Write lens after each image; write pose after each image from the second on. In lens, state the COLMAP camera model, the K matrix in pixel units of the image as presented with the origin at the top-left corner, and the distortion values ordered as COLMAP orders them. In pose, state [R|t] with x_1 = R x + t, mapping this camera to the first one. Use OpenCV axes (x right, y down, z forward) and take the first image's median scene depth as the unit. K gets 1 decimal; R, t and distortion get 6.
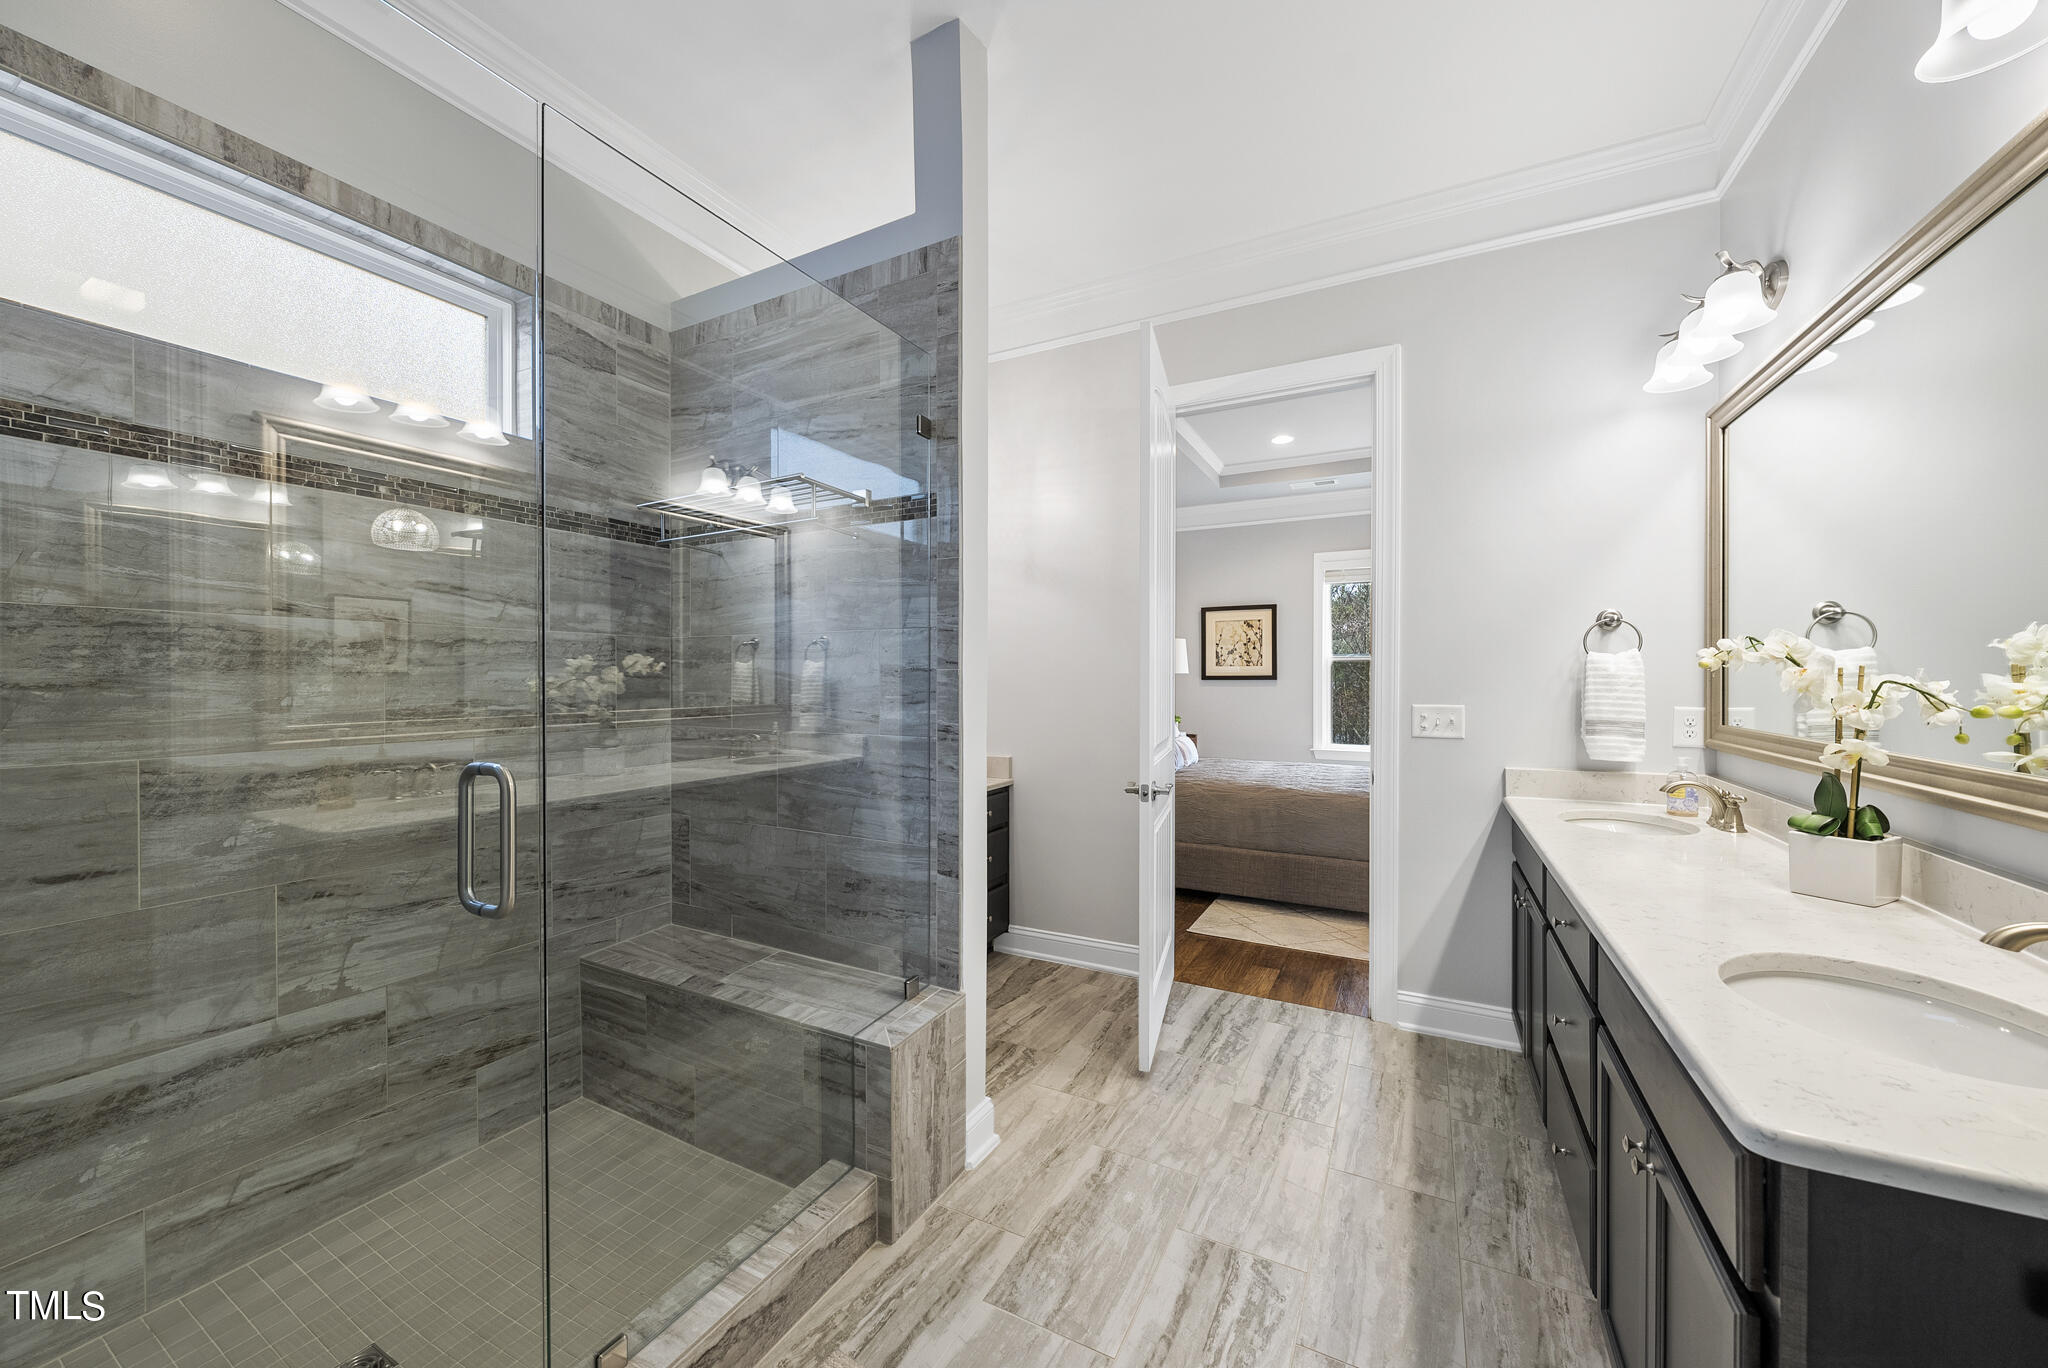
lens RADIAL K [[740.2, 0, 1020.0], [0, 740.2, 686.1], [0, 0, 1]] dist [-0.001194, -0.000321]
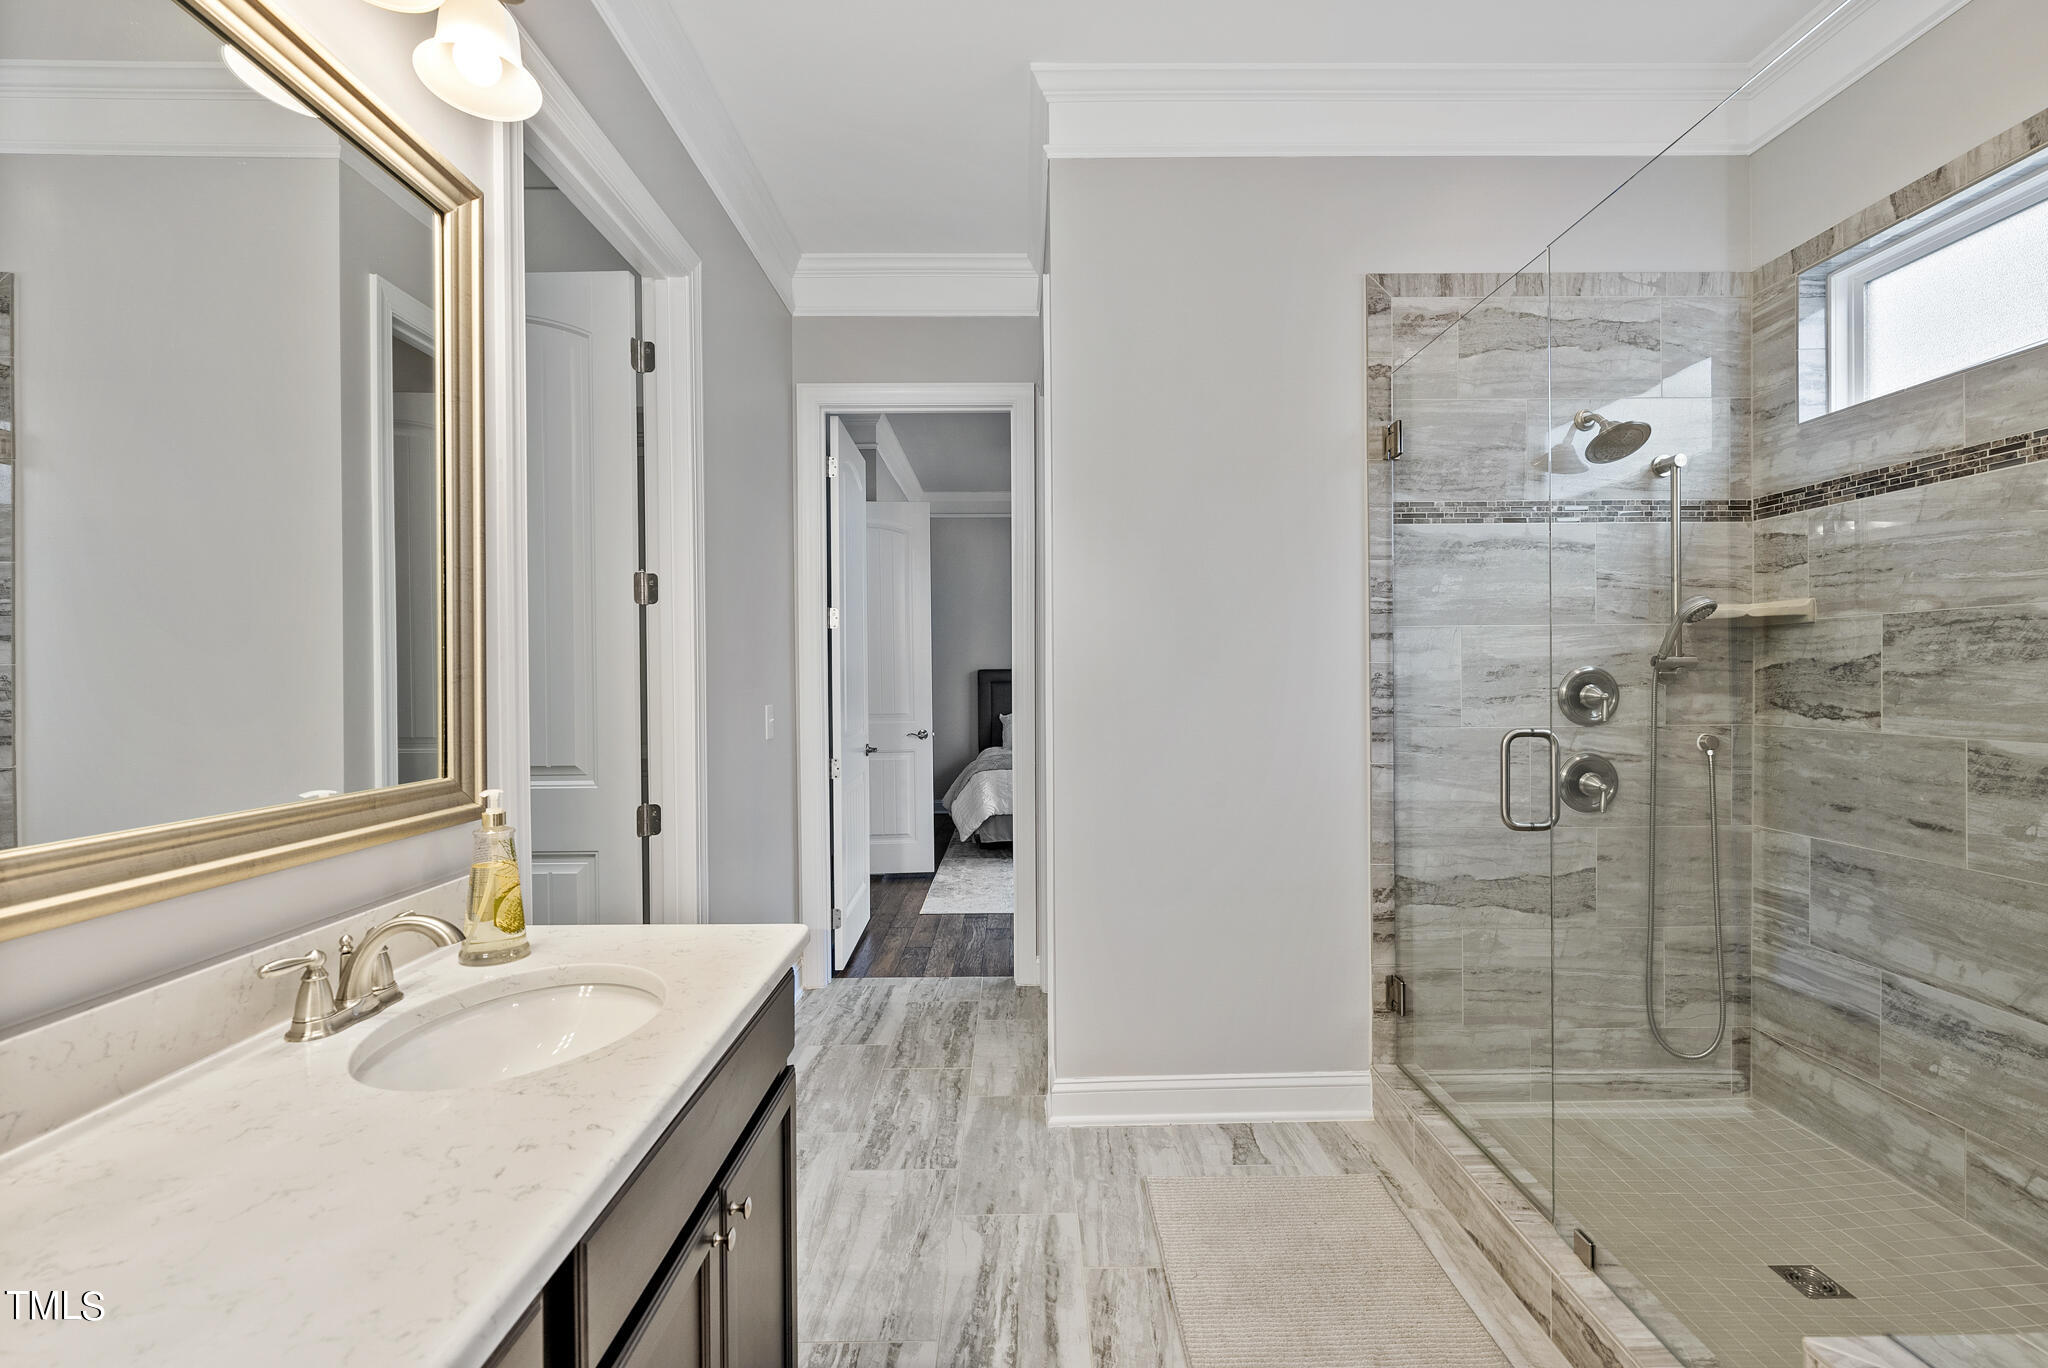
lens RADIAL K [[889.7, 0, 1028.0], [0, 889.7, 681.6], [0, 0, 1]] dist [0.001399, -0.000659]
pose [[-0.878737, 0.011786, -0.477161, 0.744684], [0.005400, 0.999877, 0.014754, -0.017349], [0.477276, 0.010389, -0.878692, 1.499555]]
